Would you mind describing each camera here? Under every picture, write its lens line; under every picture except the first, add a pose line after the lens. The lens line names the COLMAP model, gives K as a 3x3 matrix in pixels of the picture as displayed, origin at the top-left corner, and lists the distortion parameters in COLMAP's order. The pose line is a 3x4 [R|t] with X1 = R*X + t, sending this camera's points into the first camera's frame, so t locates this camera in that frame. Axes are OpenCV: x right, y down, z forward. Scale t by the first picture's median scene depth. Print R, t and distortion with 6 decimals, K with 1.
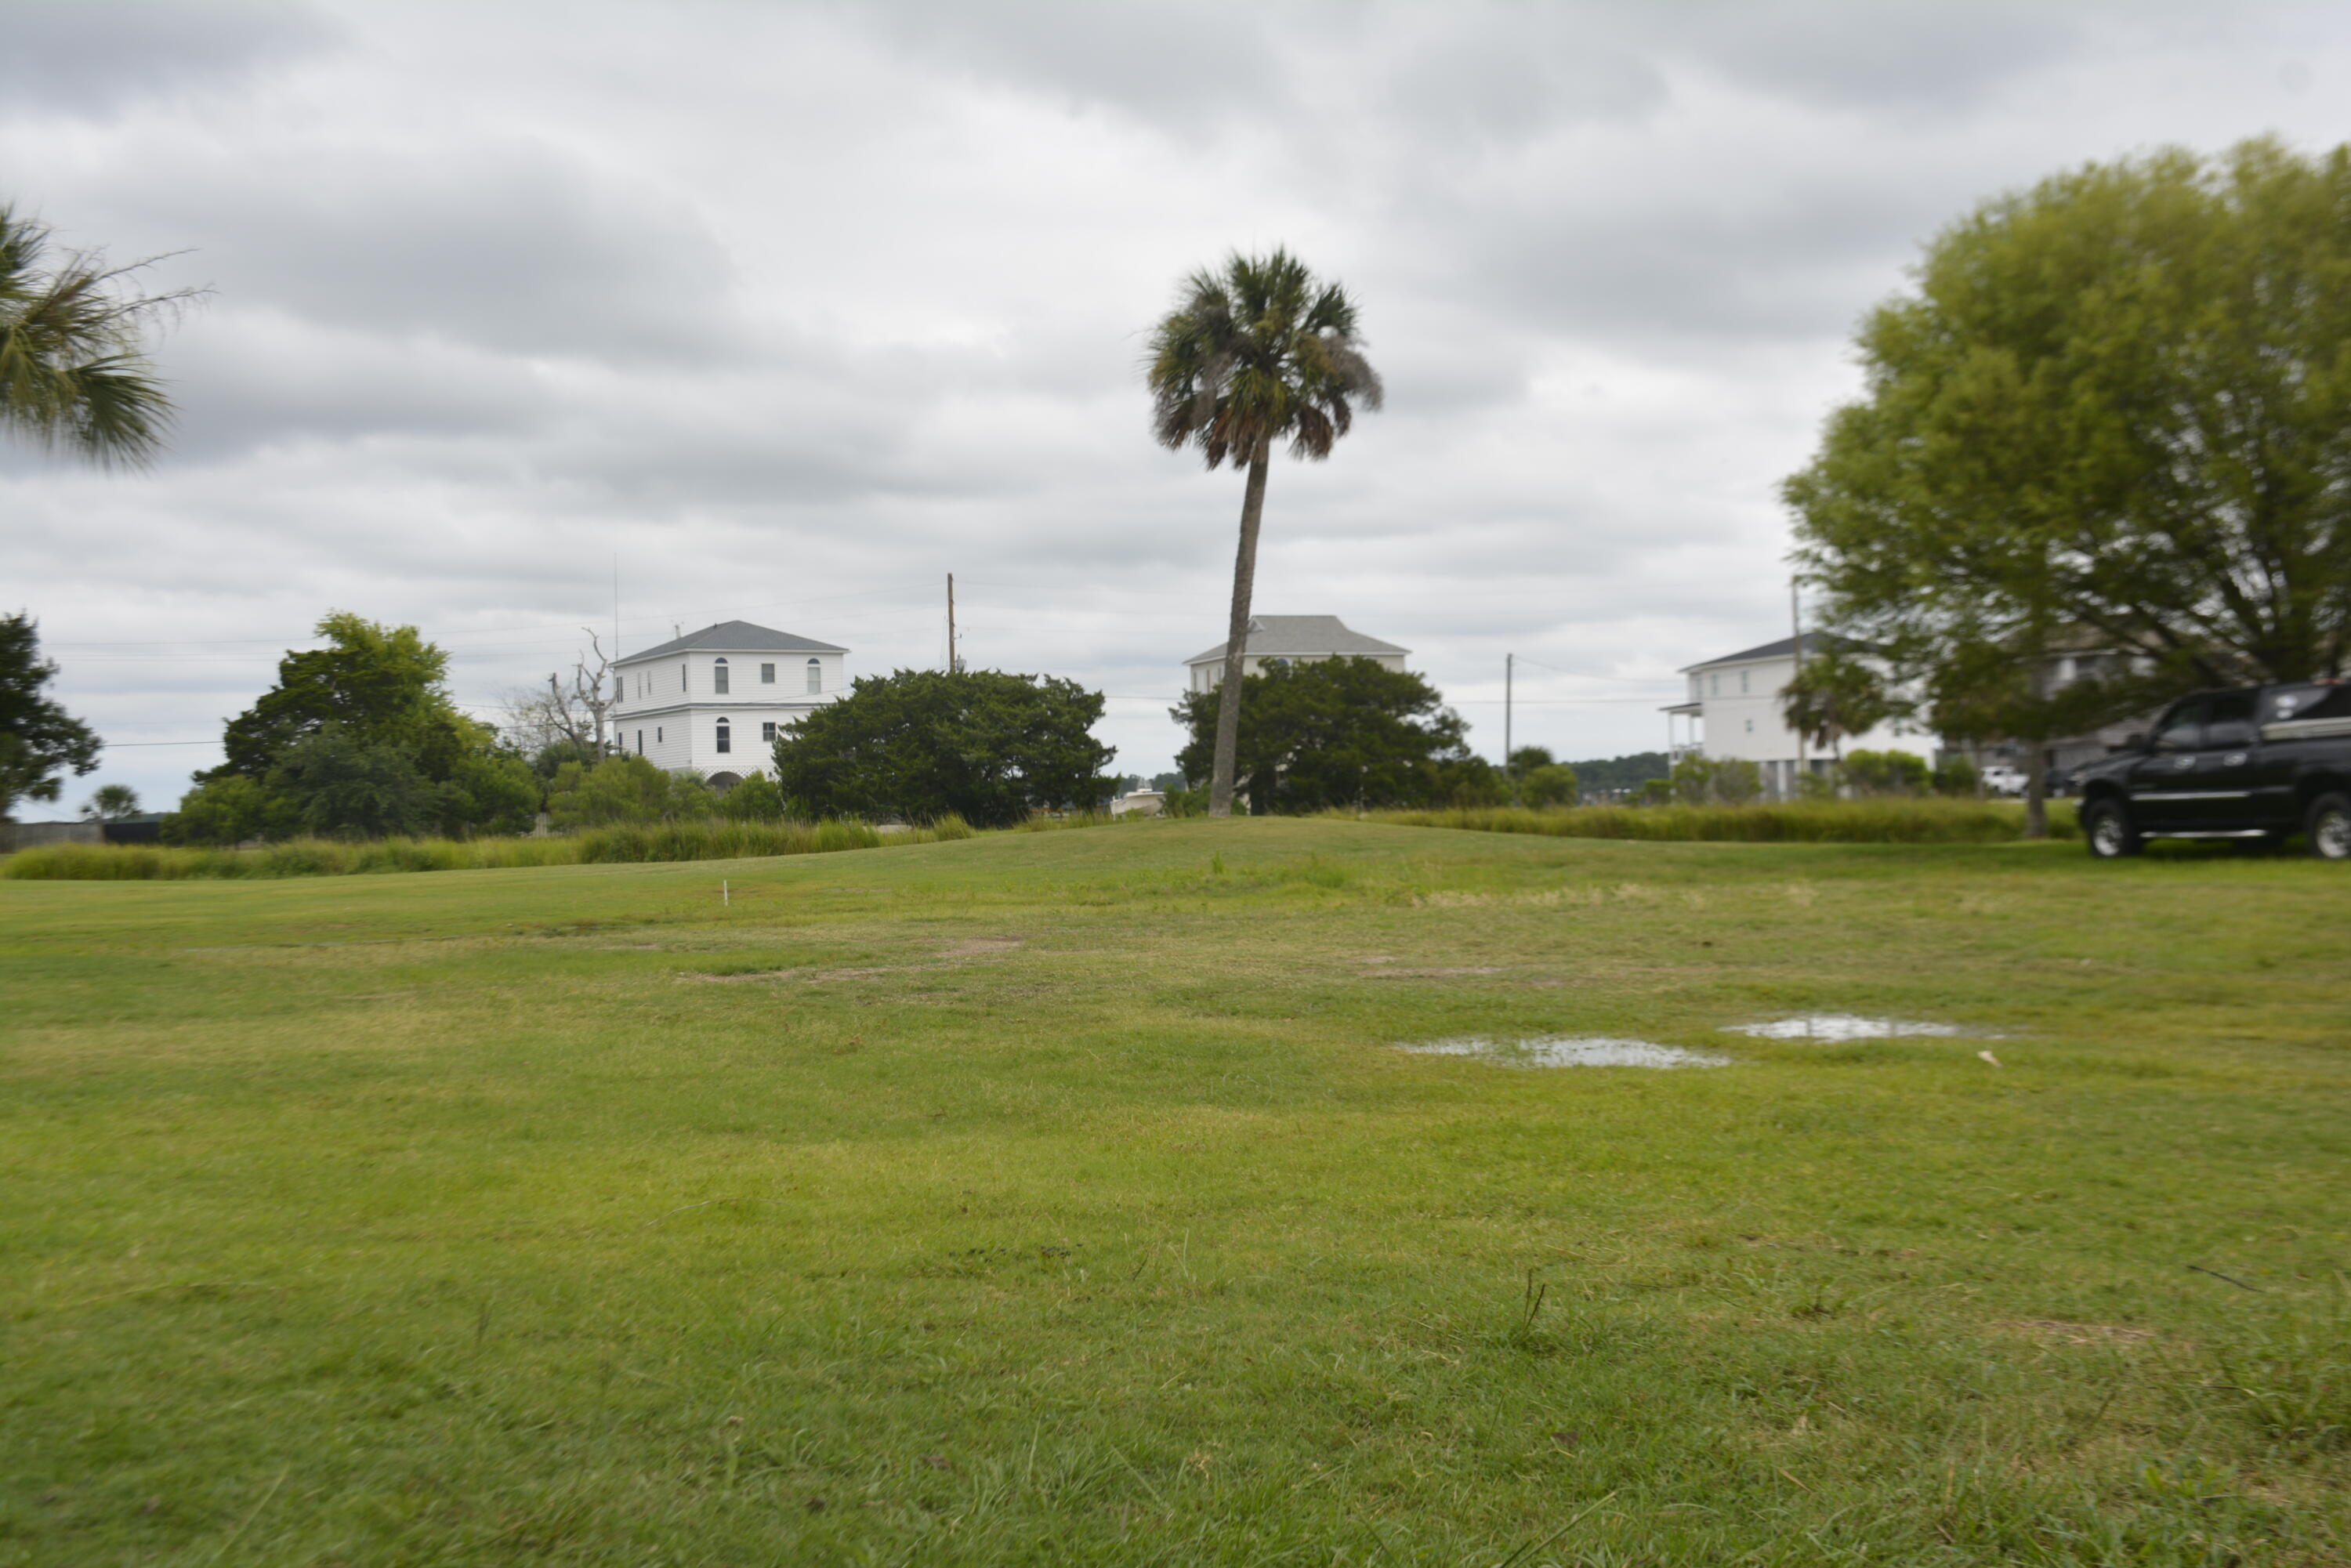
lens RADIAL K [[2988.7, 0, 1279.7], [0, 2988.7, 777.4], [0, 0, 1]] dist [0.052034, 0.000000]
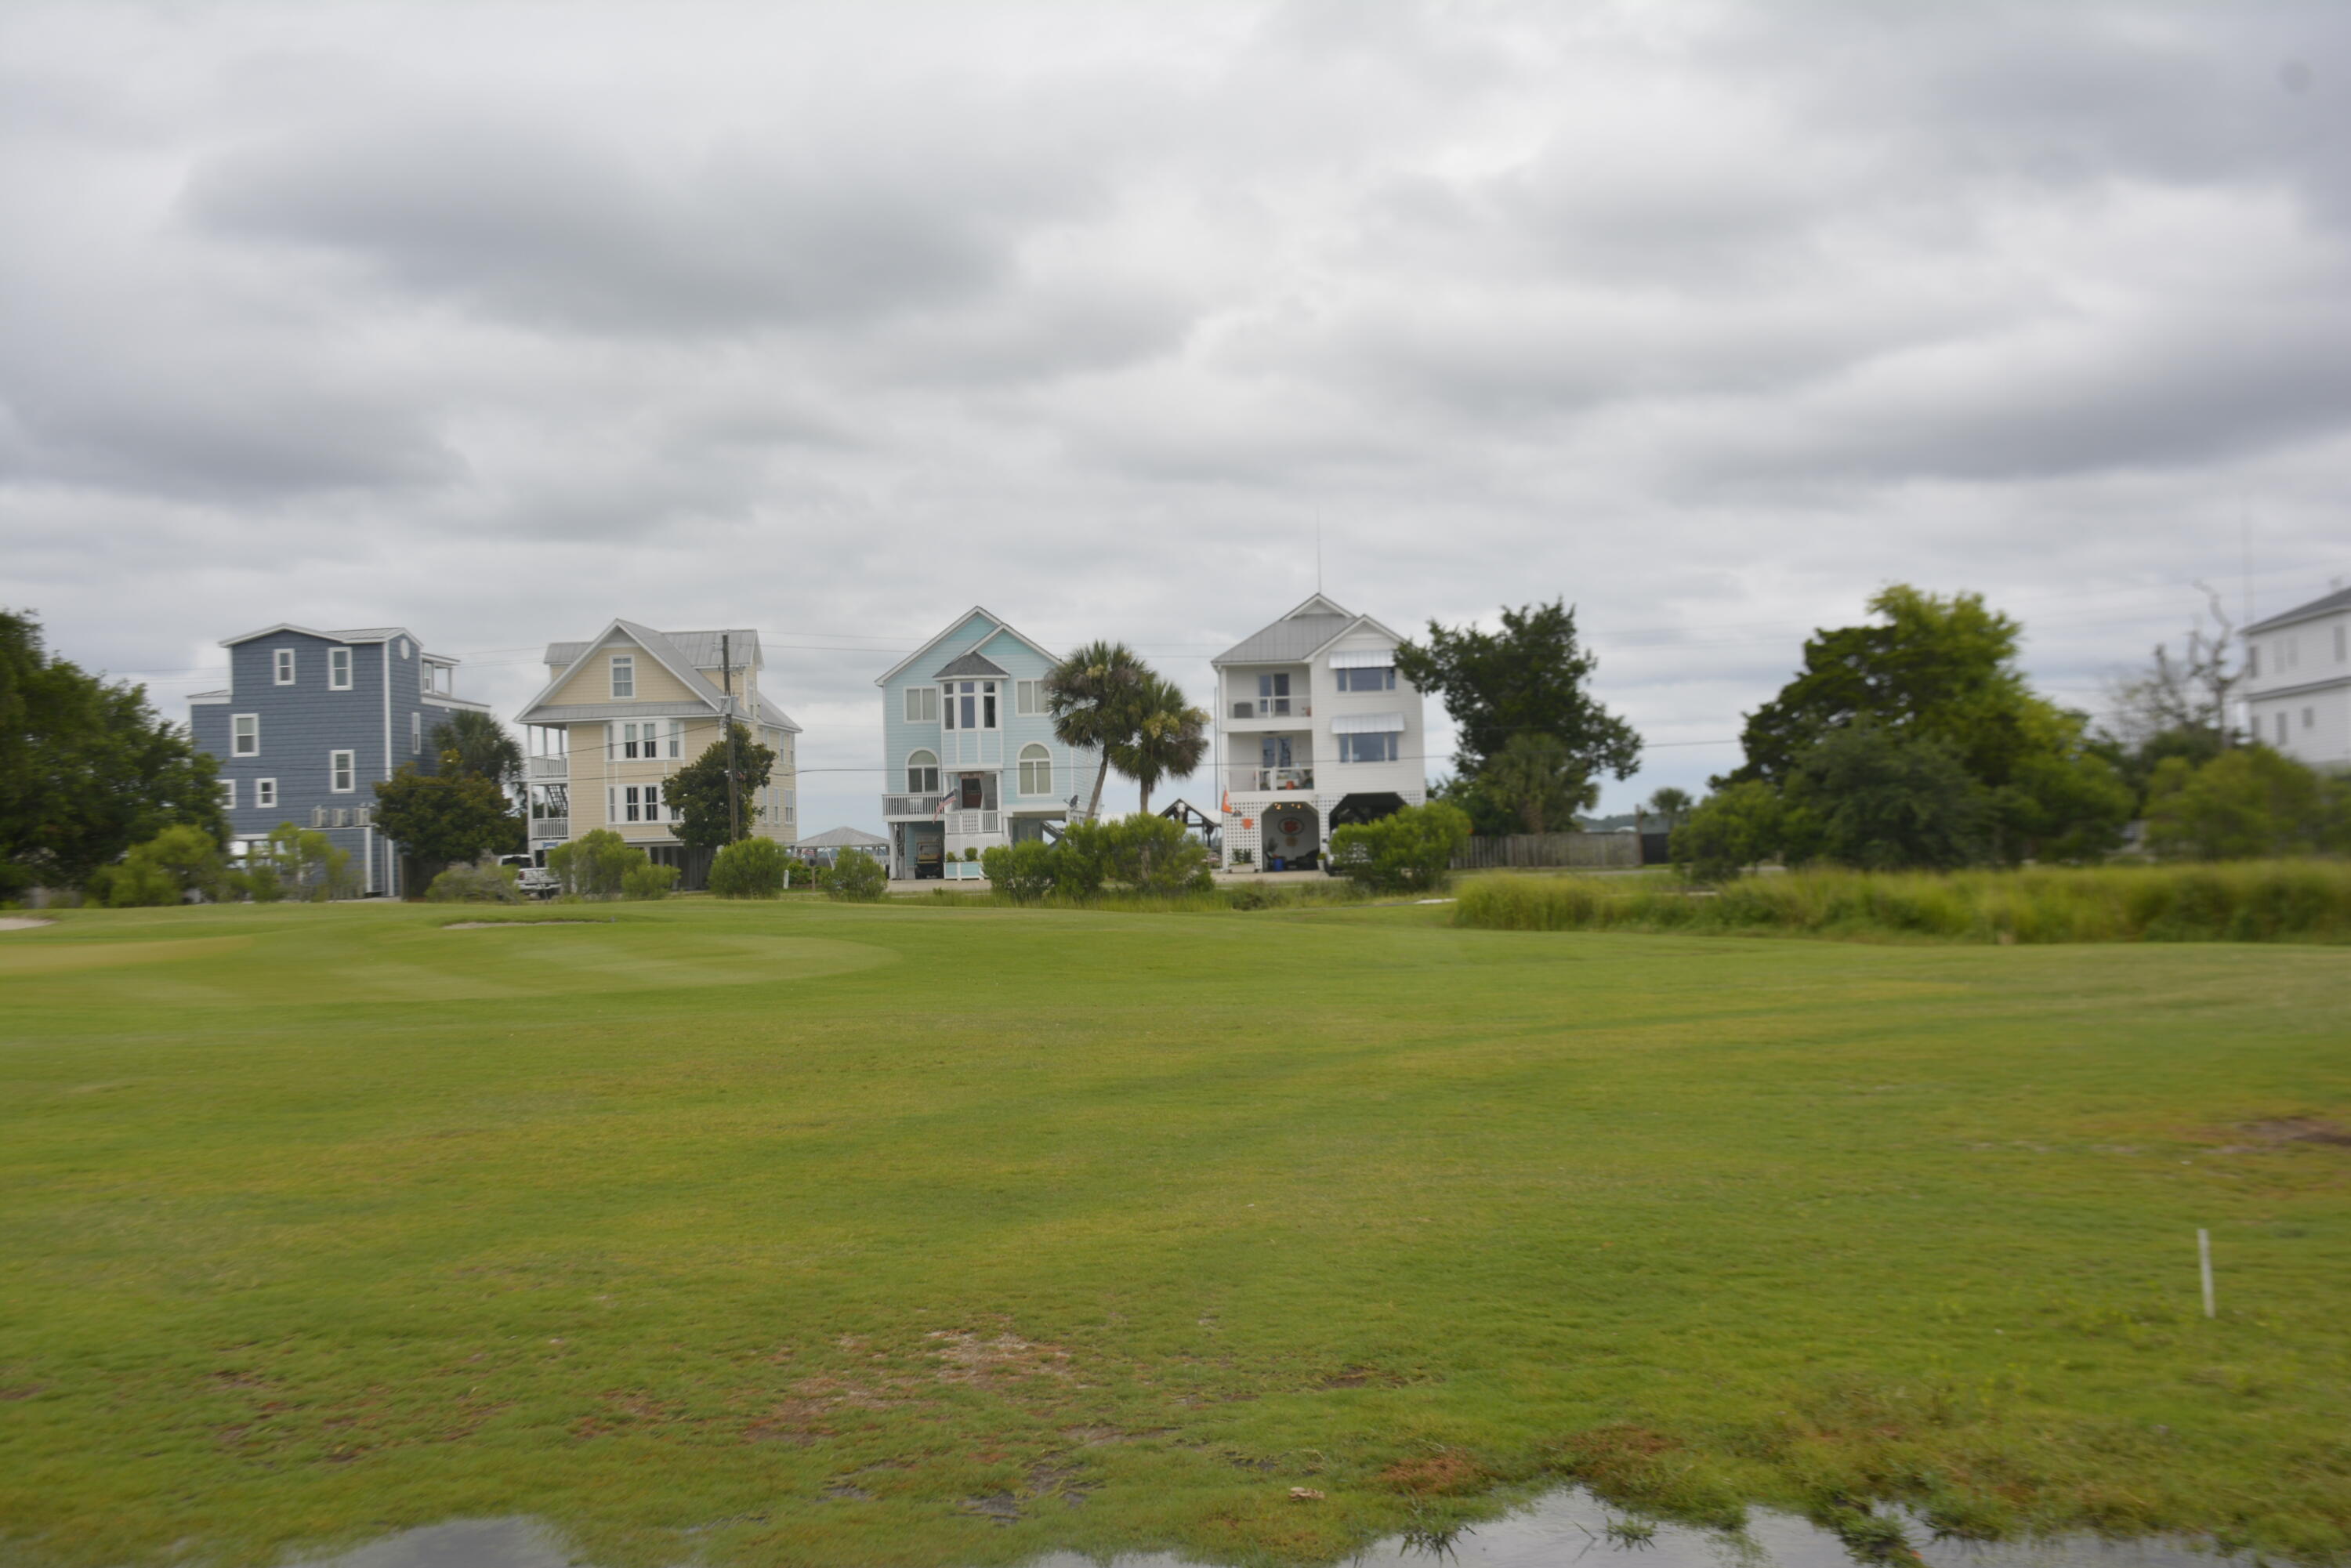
lens RADIAL K [[2657.9, 0, 1191.2], [0, 2657.9, 776.7], [0, 0, 1]] dist [0.087597, 0.000000]
pose [[0.817669, -0.009828, -0.575605, -0.046477], [0.015355, 0.999871, 0.004740, -0.007616], [0.575484, -0.012714, 0.817714, 0.296430]]
